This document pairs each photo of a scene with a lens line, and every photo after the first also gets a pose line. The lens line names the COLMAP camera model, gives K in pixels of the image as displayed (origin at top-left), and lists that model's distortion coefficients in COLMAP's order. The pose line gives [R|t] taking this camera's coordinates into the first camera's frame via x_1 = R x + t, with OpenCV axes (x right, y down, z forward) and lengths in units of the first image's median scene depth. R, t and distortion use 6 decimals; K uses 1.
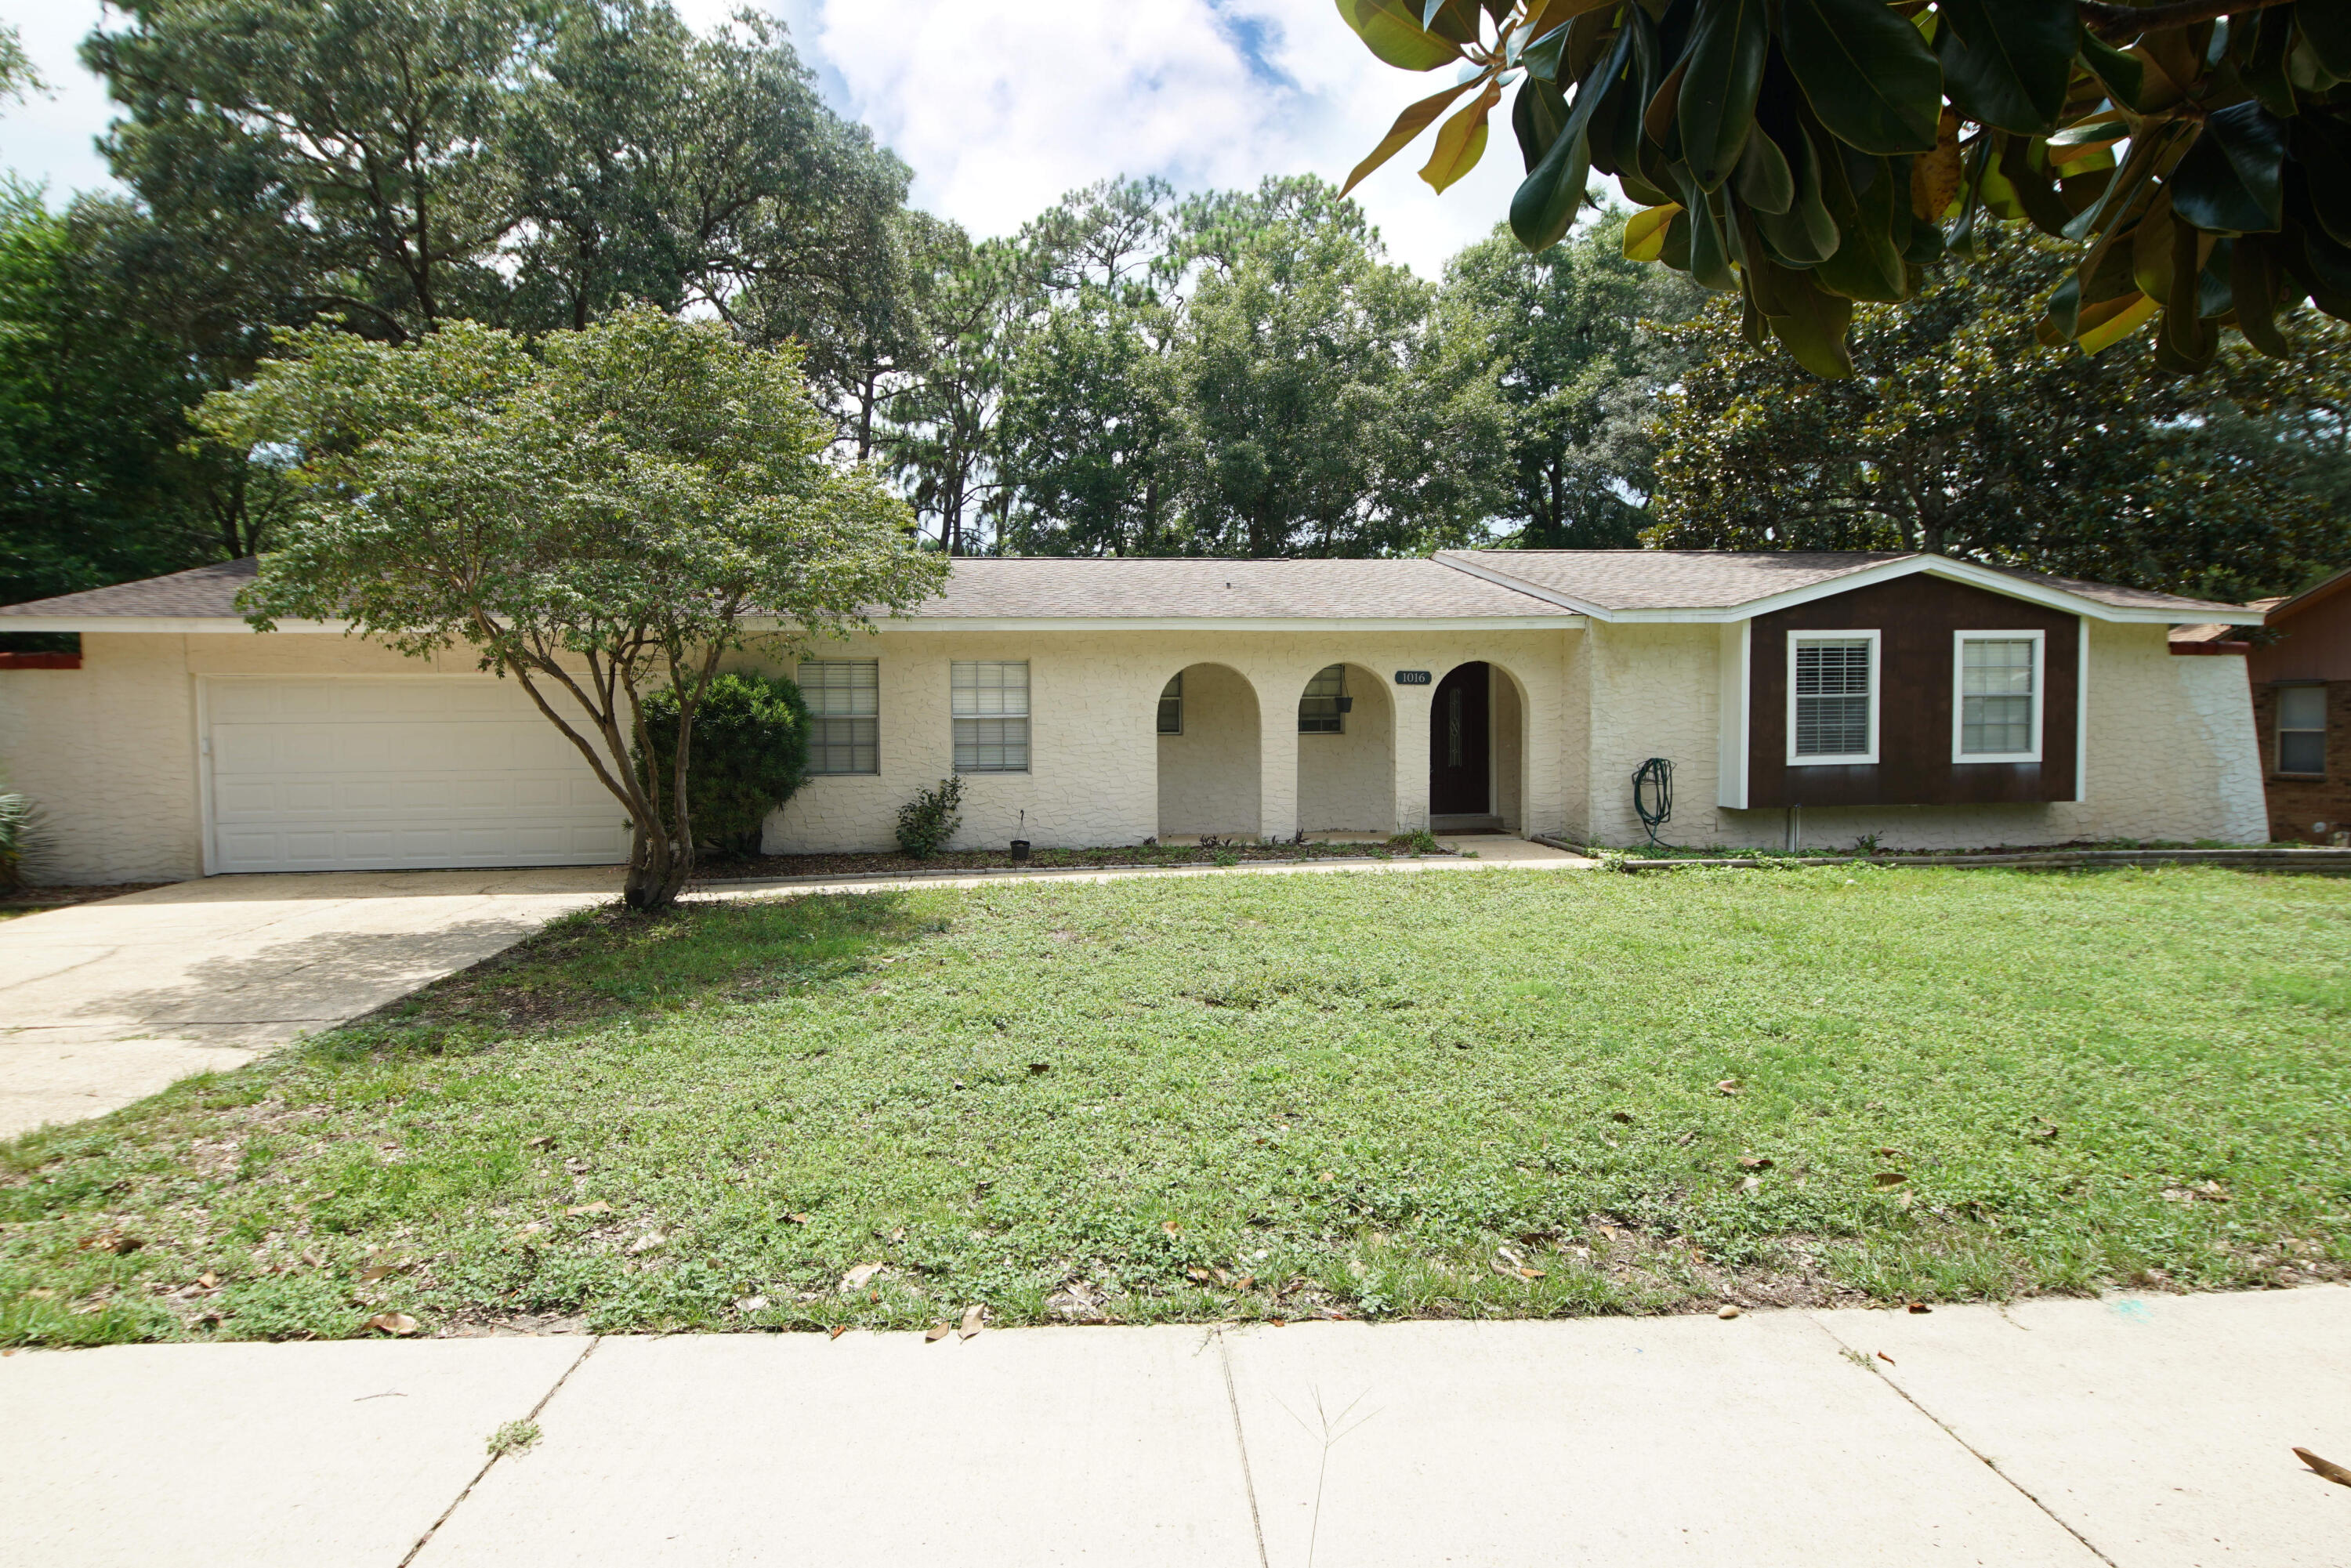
lens RADIAL K [[1227.2, 0, 1175.5], [0, 1227.2, 784.0], [0, 0, 1]] dist [0.003315, -0.000040]
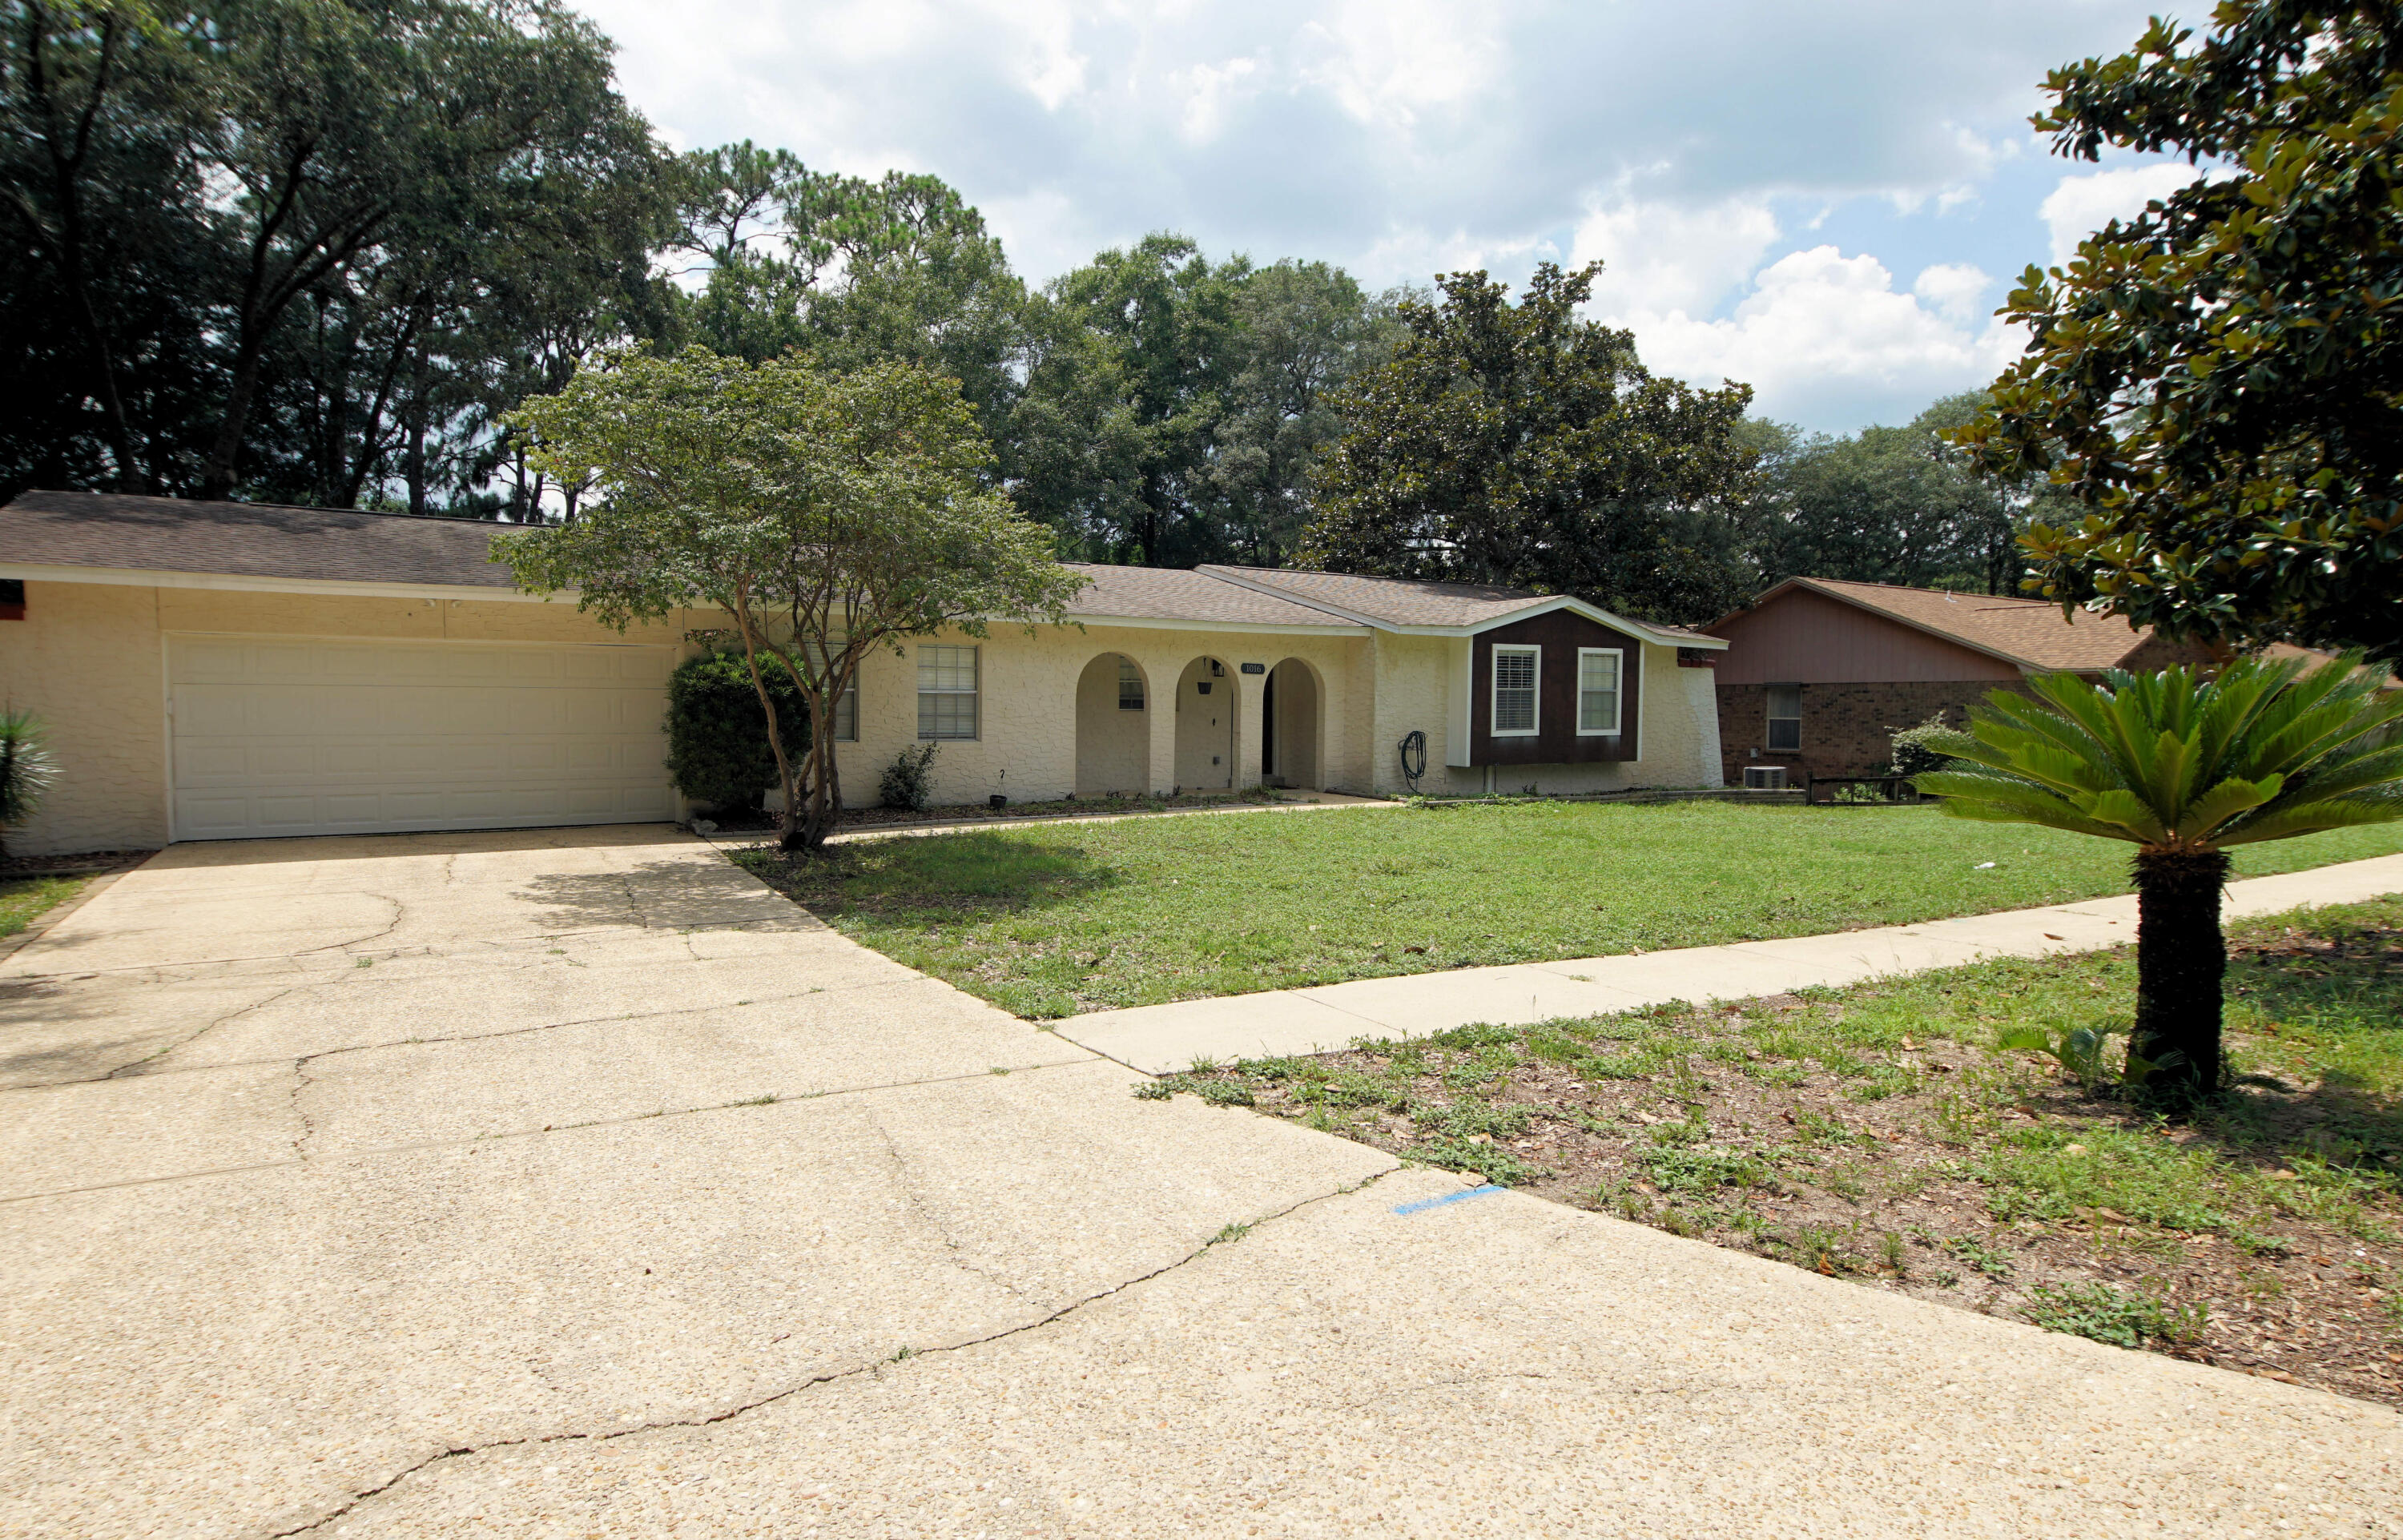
lens RADIAL K [[1212.3, 0, 1201.5], [0, 1212.3, 770.0], [0, 0, 1]] dist [0.016357, 0.000160]
pose [[0.909182, -0.006520, 0.416349, -0.406143], [0.003371, 0.999960, 0.008298, 0.011088], [-0.416386, -0.006141, 0.909167, -0.159300]]
